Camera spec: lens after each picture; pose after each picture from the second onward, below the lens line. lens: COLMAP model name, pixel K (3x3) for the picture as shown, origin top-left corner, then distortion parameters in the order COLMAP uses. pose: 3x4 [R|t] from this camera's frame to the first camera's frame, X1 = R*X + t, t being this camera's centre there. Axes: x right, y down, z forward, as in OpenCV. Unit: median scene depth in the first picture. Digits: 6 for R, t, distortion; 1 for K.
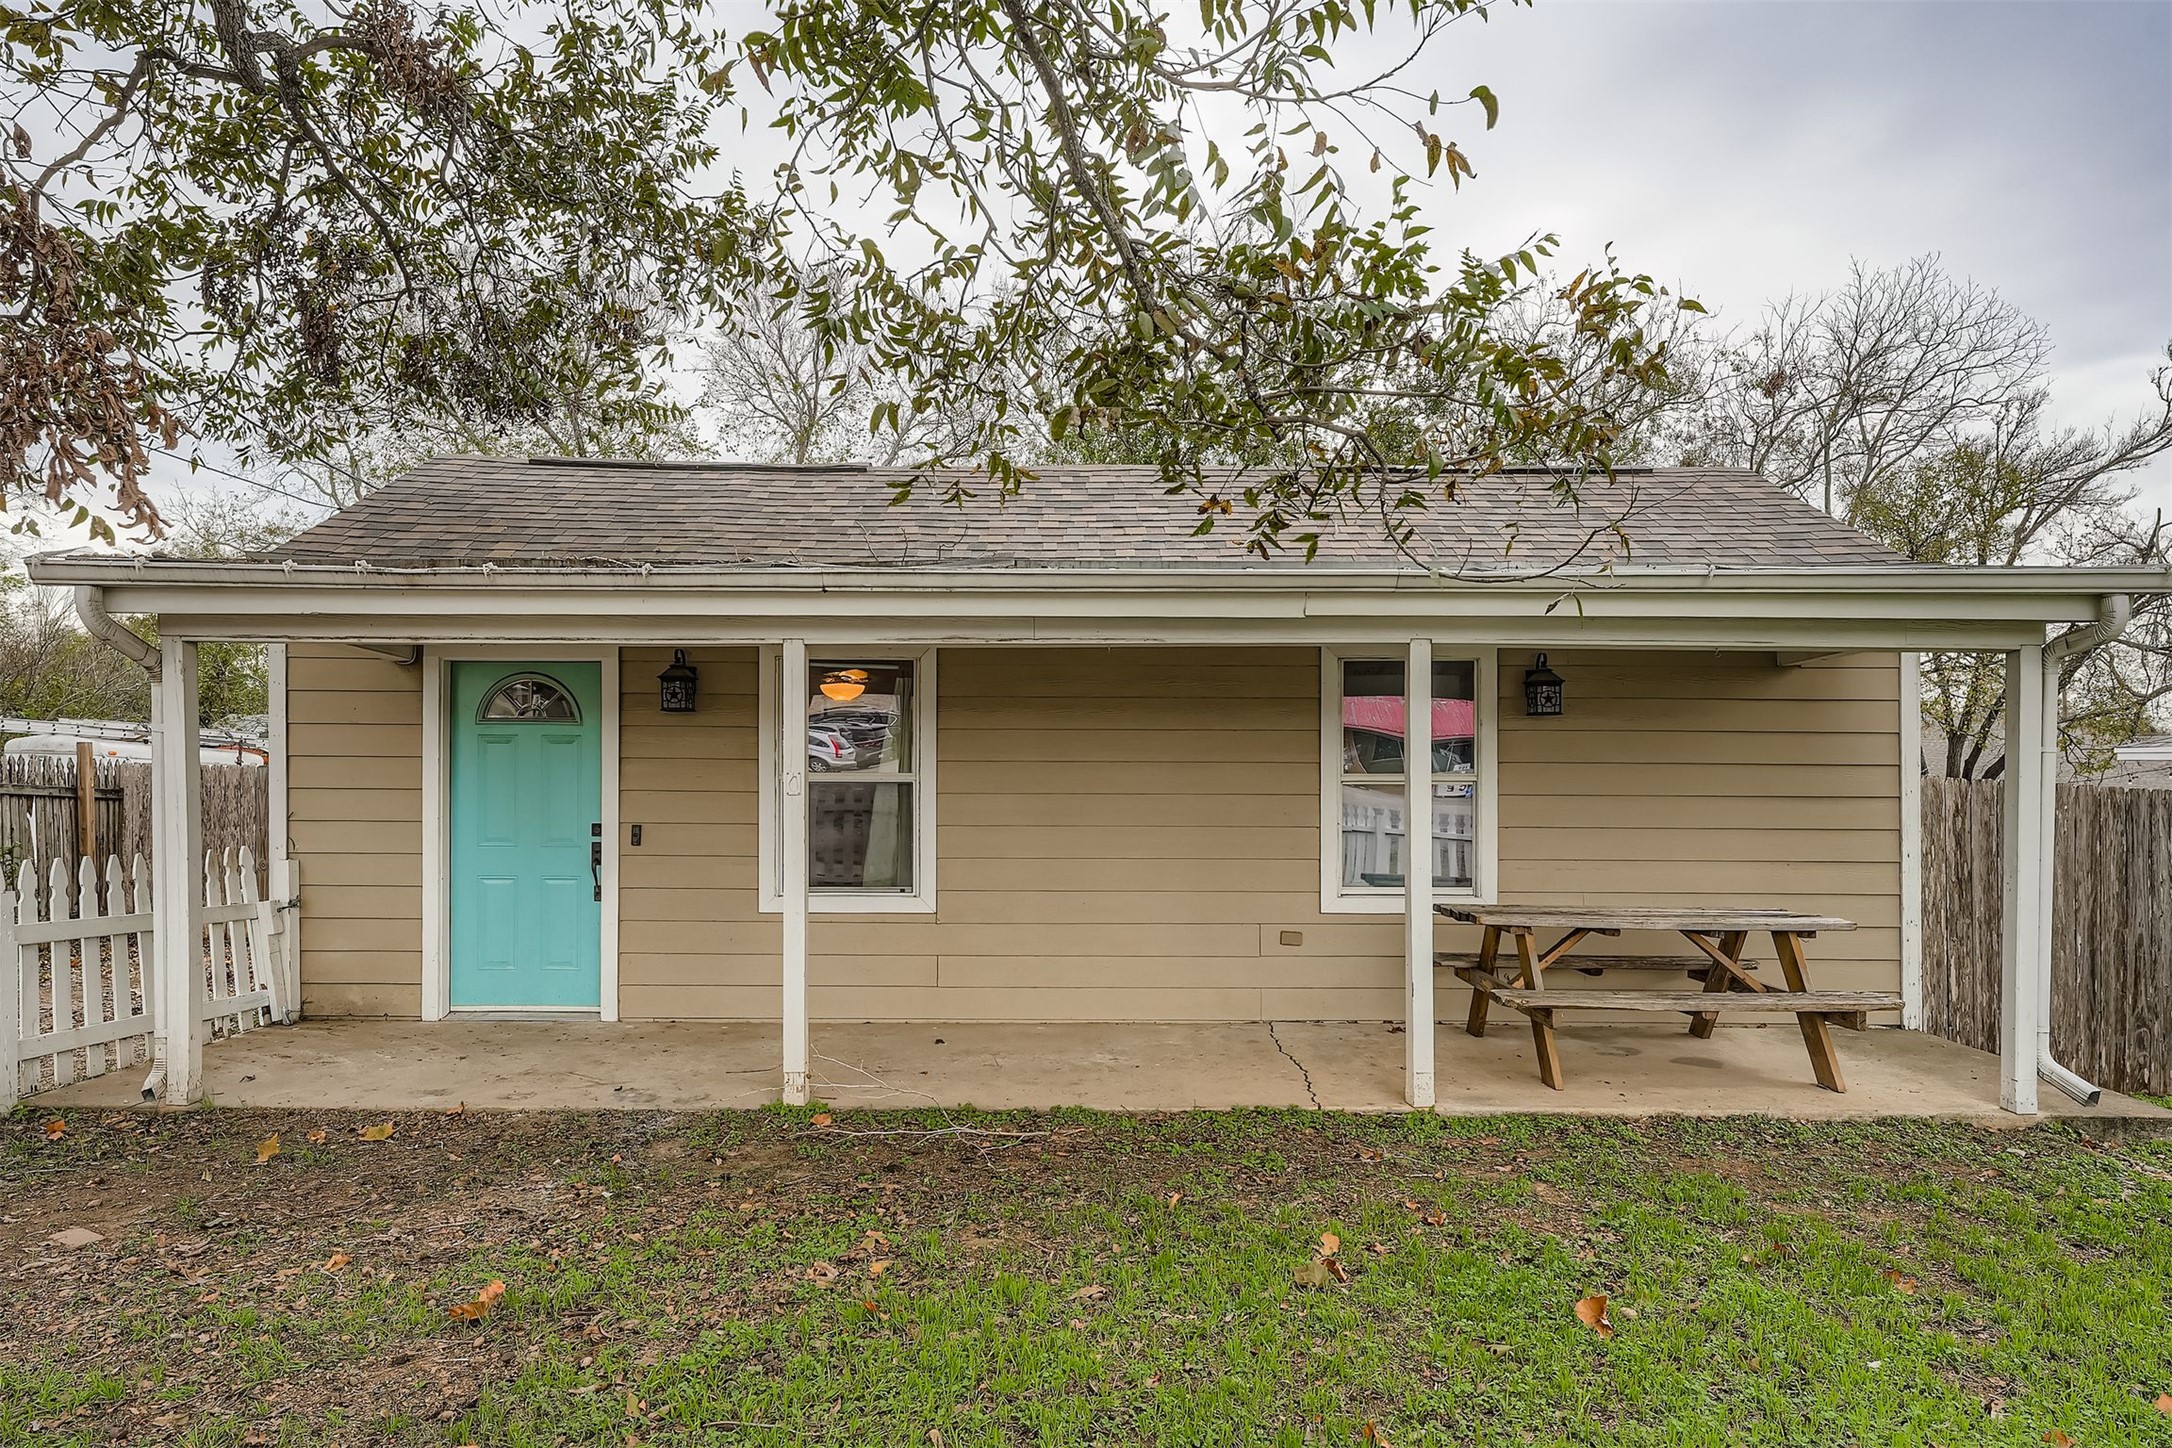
lens RADIAL K [[880.1, 0, 1039.9], [0, 880.1, 788.9], [0, 0, 1]] dist [-0.007622, -0.000106]
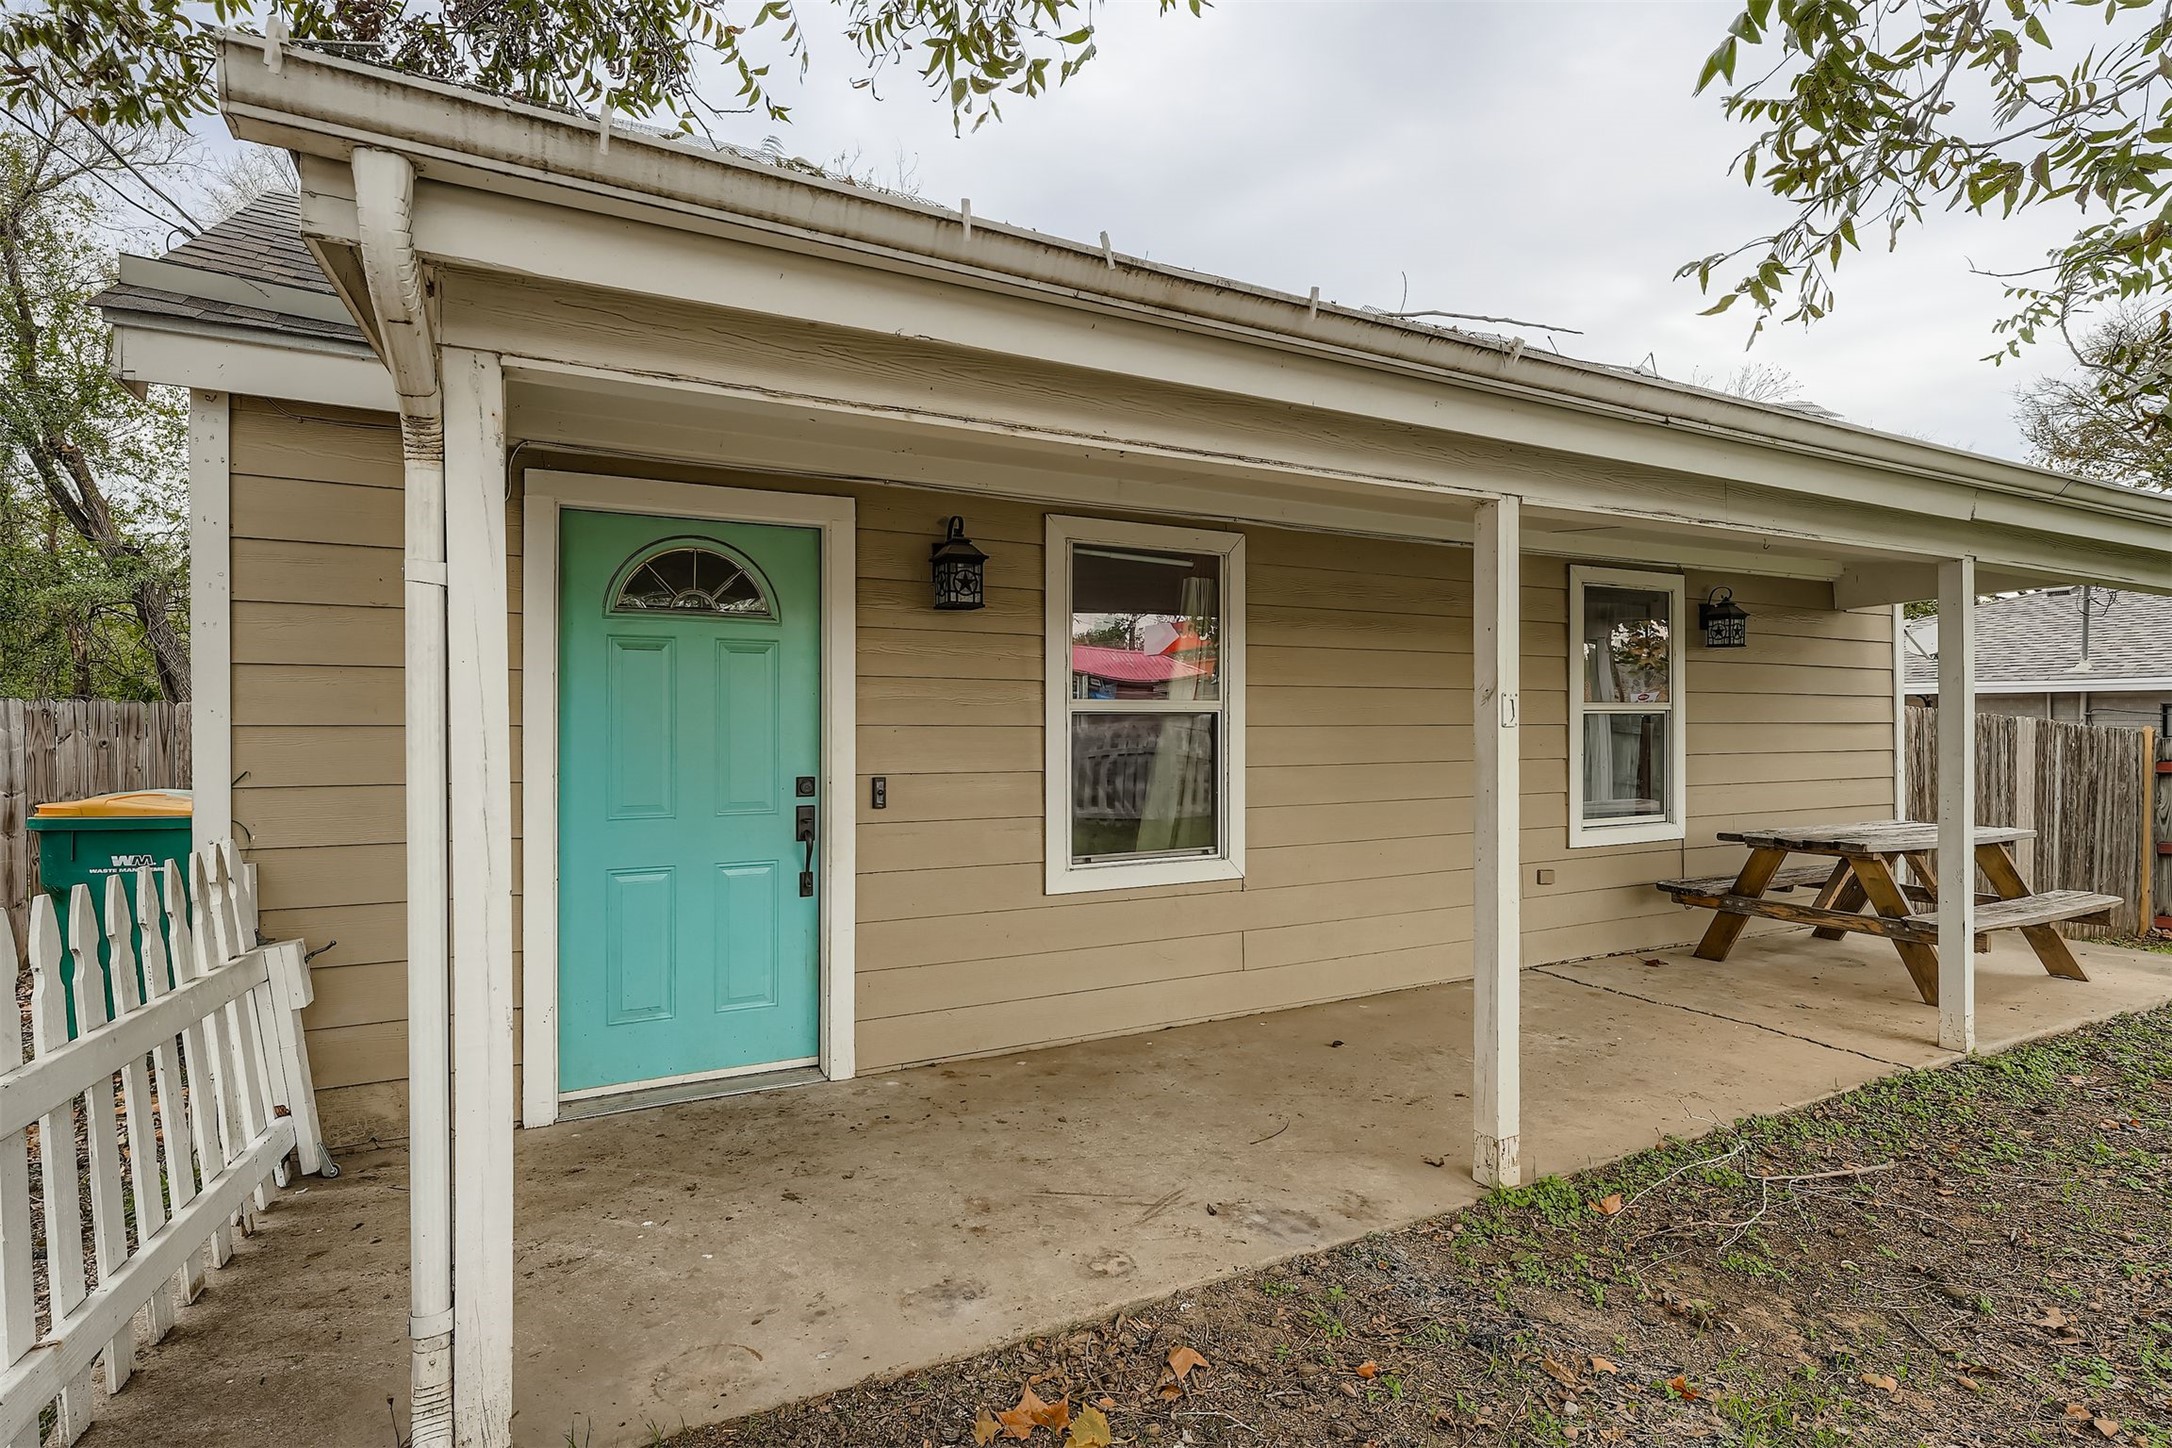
lens RADIAL K [[880.1, 0, 1083.8], [0, 880.1, 726.7], [0, 0, 1]] dist [-0.007622, -0.000106]
pose [[0.935497, -0.009558, 0.353205, -0.543439], [0.007300, 0.999944, 0.007724, -0.001587], [-0.353259, -0.004648, 0.935514, 0.320551]]
